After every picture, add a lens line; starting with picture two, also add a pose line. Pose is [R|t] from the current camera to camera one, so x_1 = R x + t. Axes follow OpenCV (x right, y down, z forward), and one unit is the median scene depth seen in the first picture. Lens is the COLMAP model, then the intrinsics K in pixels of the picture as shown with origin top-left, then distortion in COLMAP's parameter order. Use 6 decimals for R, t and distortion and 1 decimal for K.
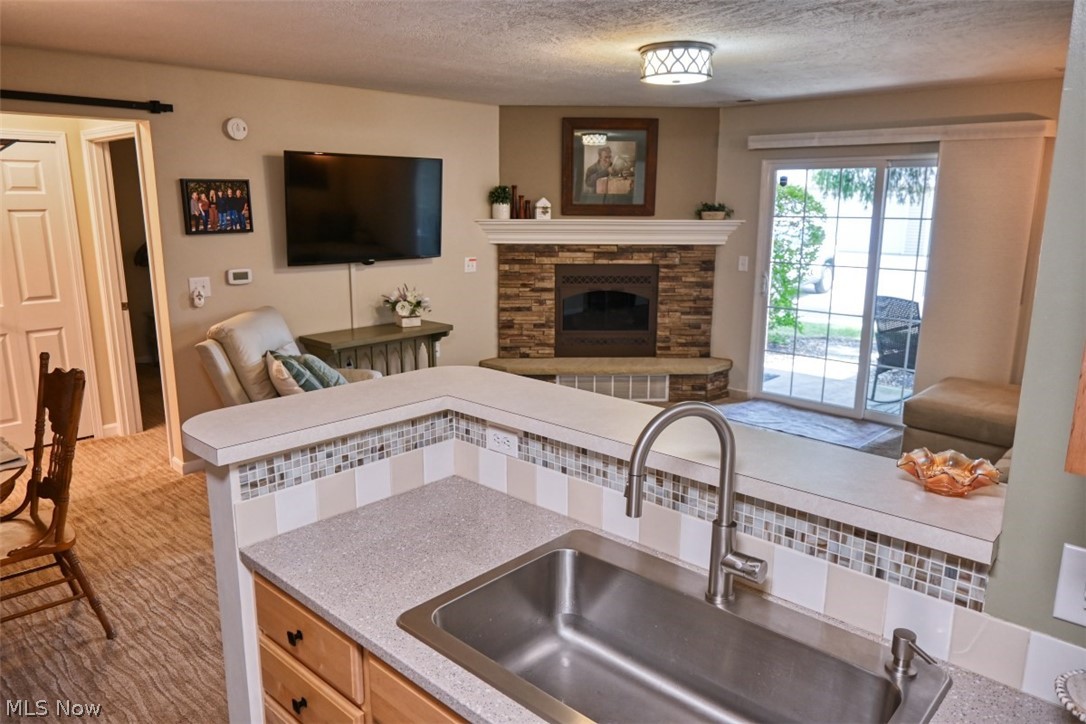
lens RADIAL K [[739.2, 0, 543.9], [0, 739.2, 357.1], [0, 0, 1]] dist [0.000377, -0.006589]
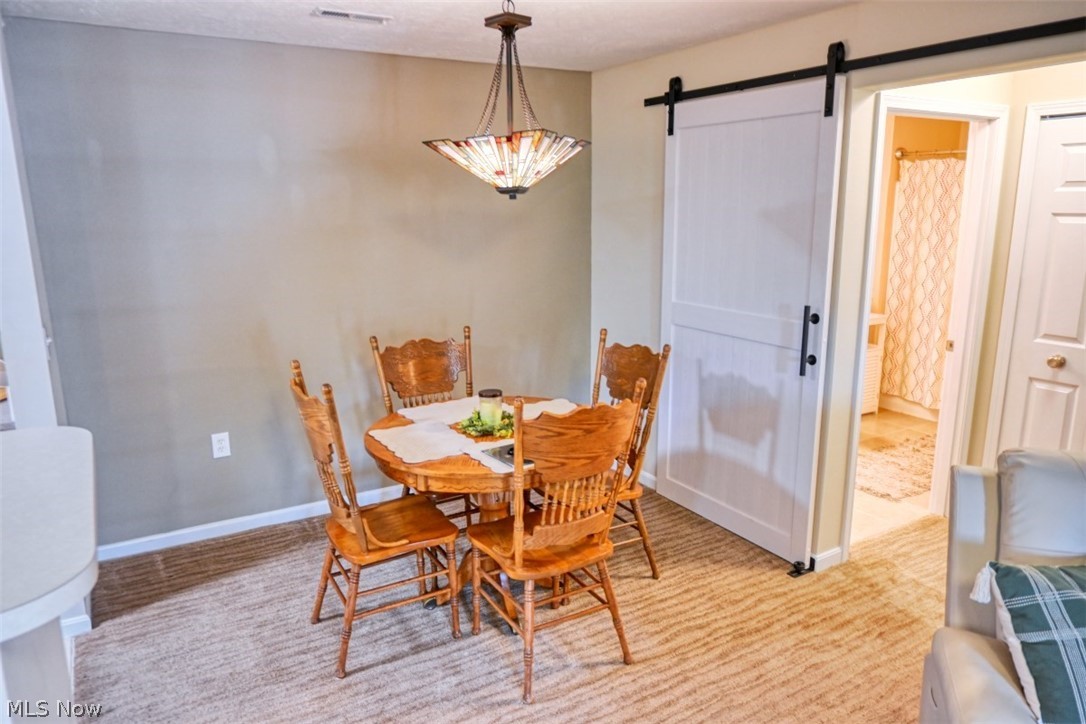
lens RADIAL K [[739.2, 0, 543.6], [0, 739.2, 360.3], [0, 0, 1]] dist [0.000377, -0.006589]
pose [[-0.281092, 0.201095, -0.938375, 0.076109], [-0.199435, 0.944212, 0.262087, -0.121873], [0.938730, 0.260815, -0.225305, 0.584632]]
